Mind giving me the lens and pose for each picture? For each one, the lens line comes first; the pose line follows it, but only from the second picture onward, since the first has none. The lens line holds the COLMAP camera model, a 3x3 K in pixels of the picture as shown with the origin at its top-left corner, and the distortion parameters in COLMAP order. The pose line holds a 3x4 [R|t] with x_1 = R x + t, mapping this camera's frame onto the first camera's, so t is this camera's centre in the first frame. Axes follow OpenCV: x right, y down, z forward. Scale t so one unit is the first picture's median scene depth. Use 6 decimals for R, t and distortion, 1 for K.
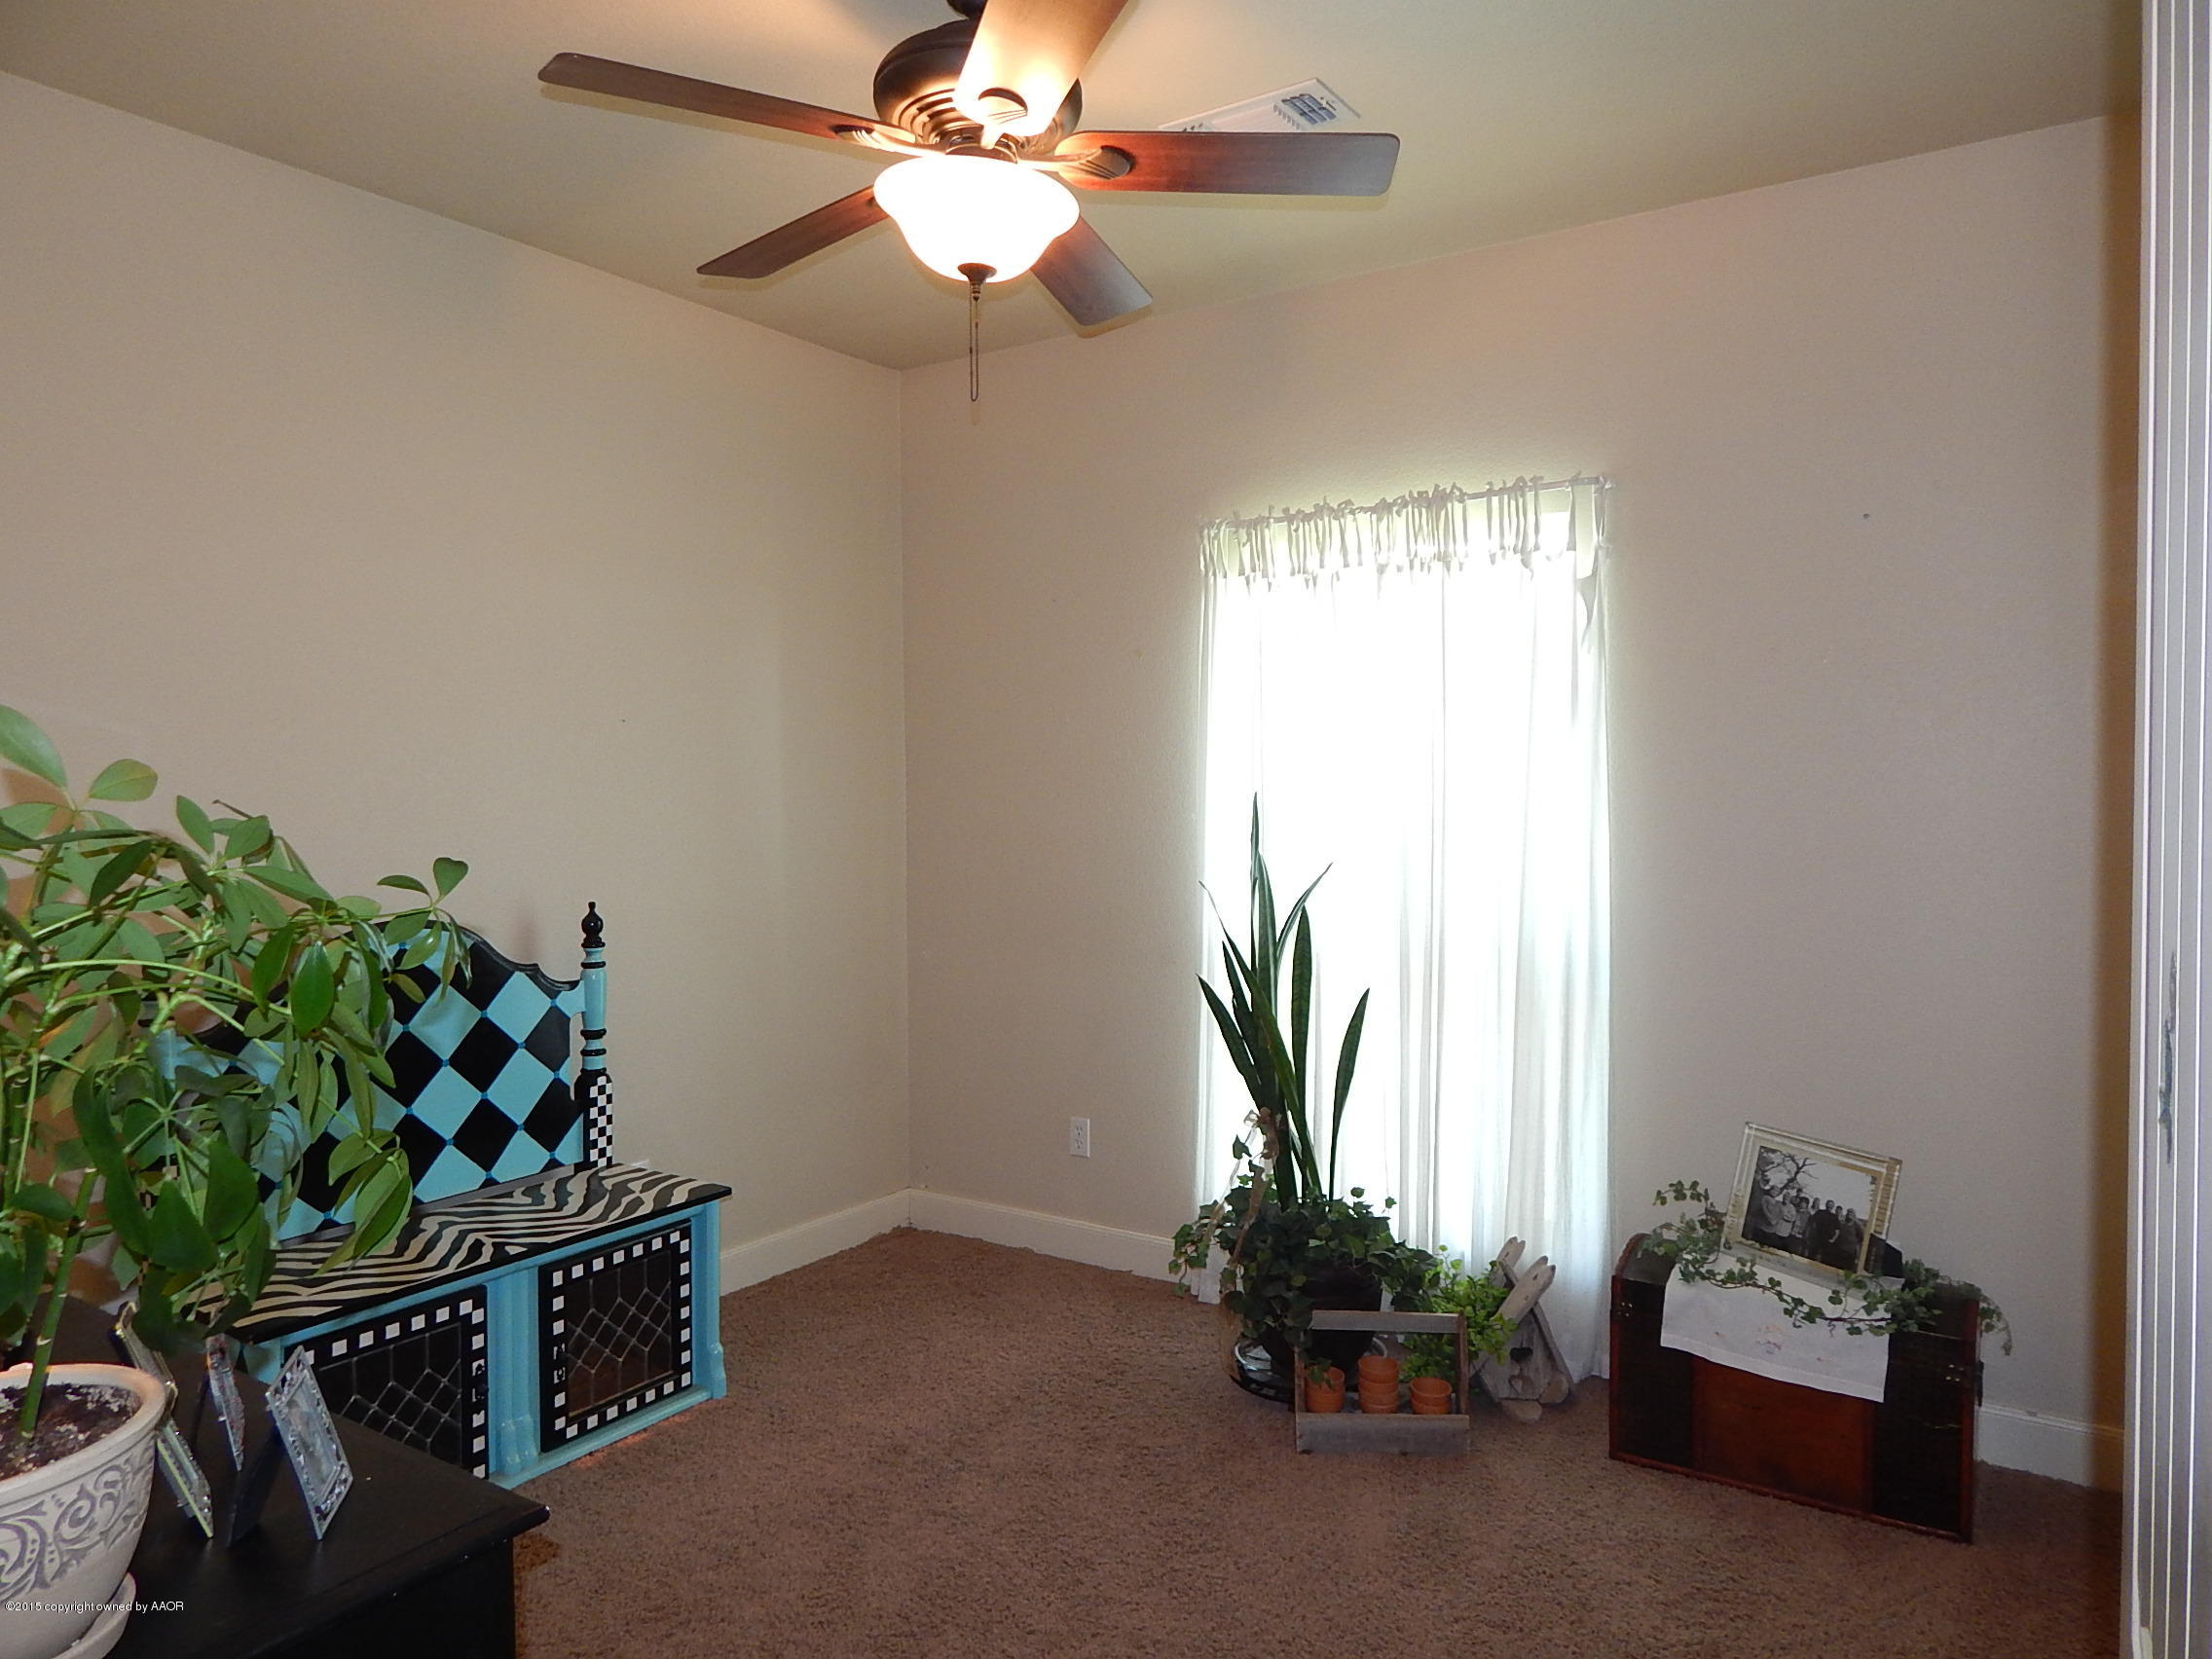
lens RADIAL K [[1482.9, 0, 1108.4], [0, 1482.9, 825.7], [0, 0, 1]] dist [-0.001269, -0.000787]
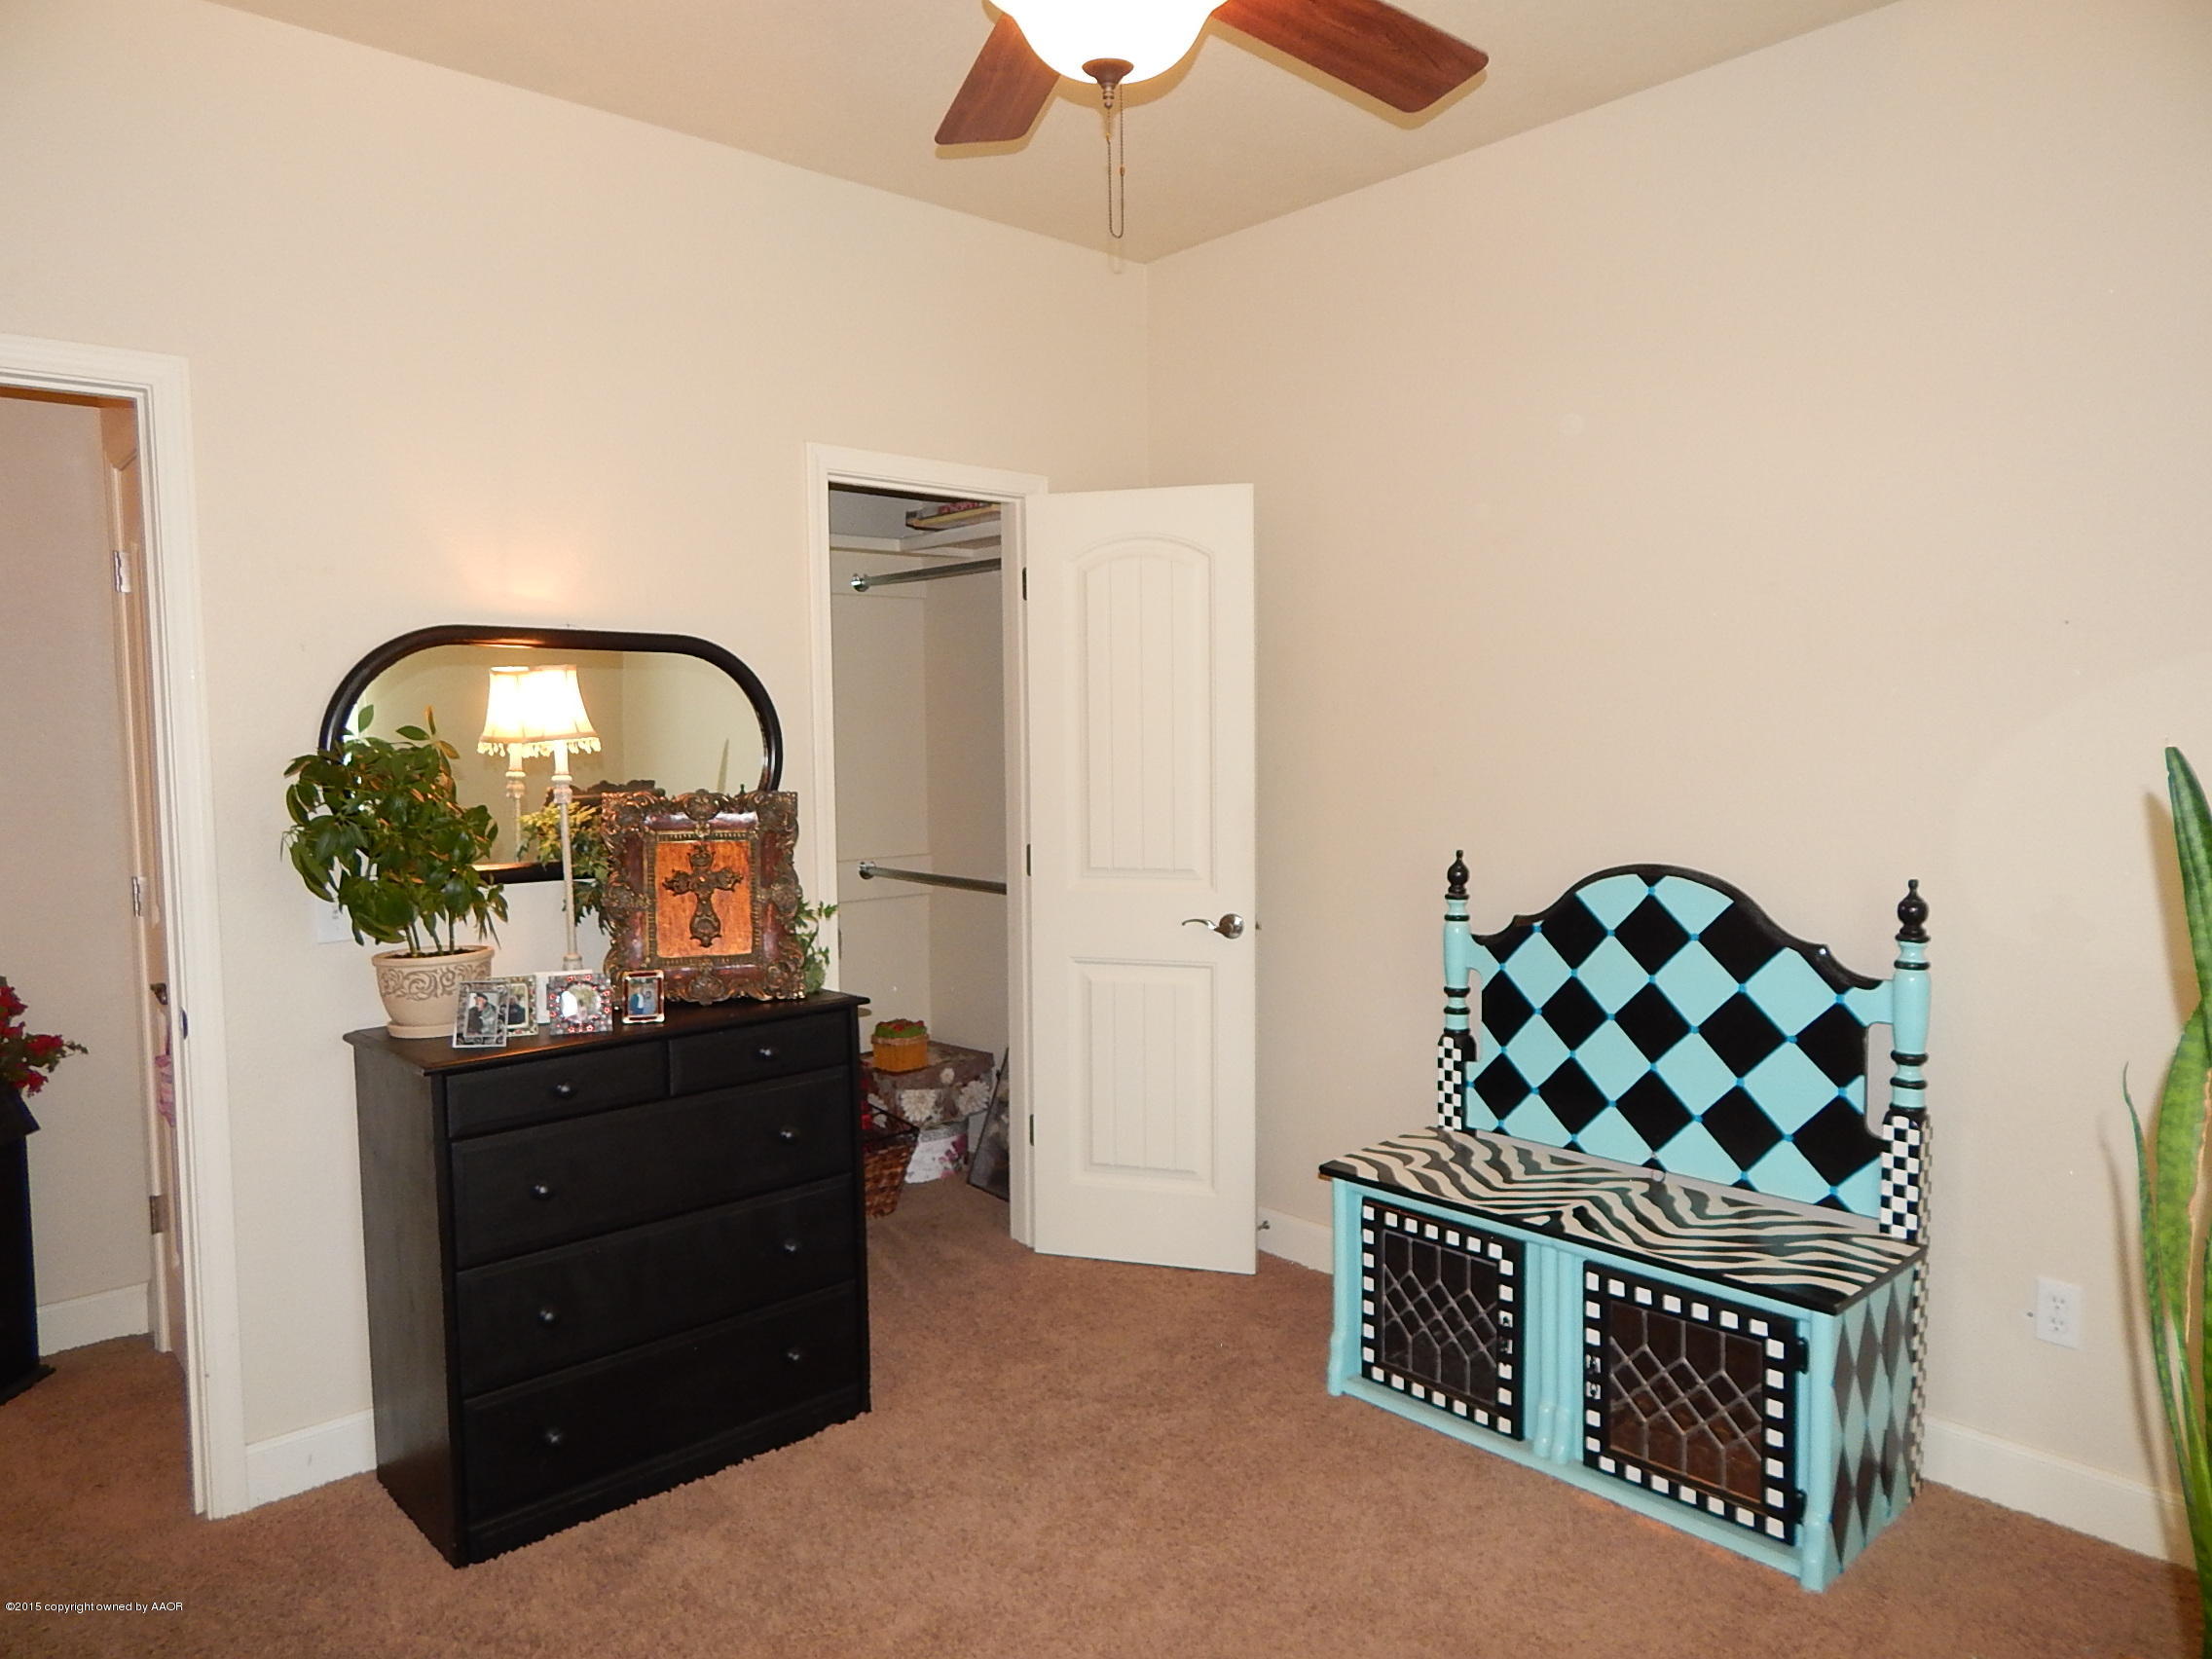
lens RADIAL K [[1482.9, 0, 1109.1], [0, 1482.9, 824.5], [0, 0, 1]] dist [-0.001269, -0.000787]
pose [[-0.245860, 0.071252, -0.966683, 0.478862], [-0.023522, 0.996562, 0.079437, -0.025880], [0.969020, 0.042269, -0.243339, 0.832766]]
